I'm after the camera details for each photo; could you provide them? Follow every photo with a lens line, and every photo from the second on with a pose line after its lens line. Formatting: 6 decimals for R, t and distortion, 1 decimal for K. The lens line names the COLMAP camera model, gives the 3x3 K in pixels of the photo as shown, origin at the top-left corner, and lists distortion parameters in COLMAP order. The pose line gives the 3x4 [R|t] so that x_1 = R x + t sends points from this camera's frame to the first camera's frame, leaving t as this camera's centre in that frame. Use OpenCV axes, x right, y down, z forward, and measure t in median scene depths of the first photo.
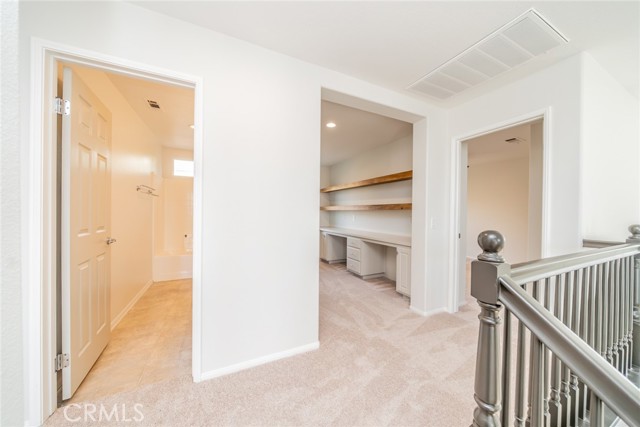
lens RADIAL K [[218.4, 0, 319.4], [0, 218.4, 213.5], [0, 0, 1]] dist [-0.001012, 0.000003]
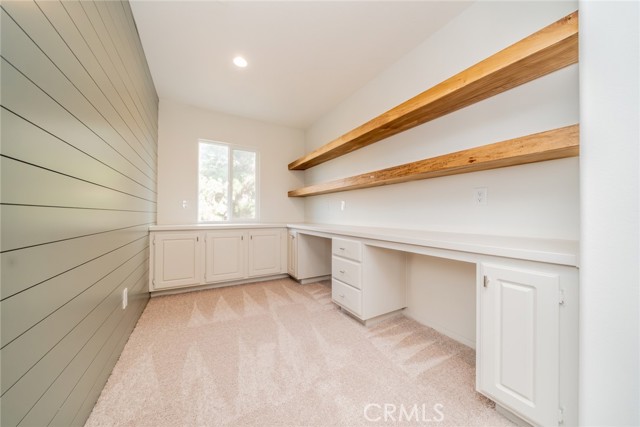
lens RADIAL K [[218.4, 0, 318.3], [0, 218.4, 213.7], [0, 0, 1]] dist [-0.001012, 0.000003]
pose [[0.997544, -0.004418, 0.069902, 0.061295], [0.005184, 0.999928, -0.010782, 0.060020], [-0.069849, 0.011118, 0.997496, 0.510328]]
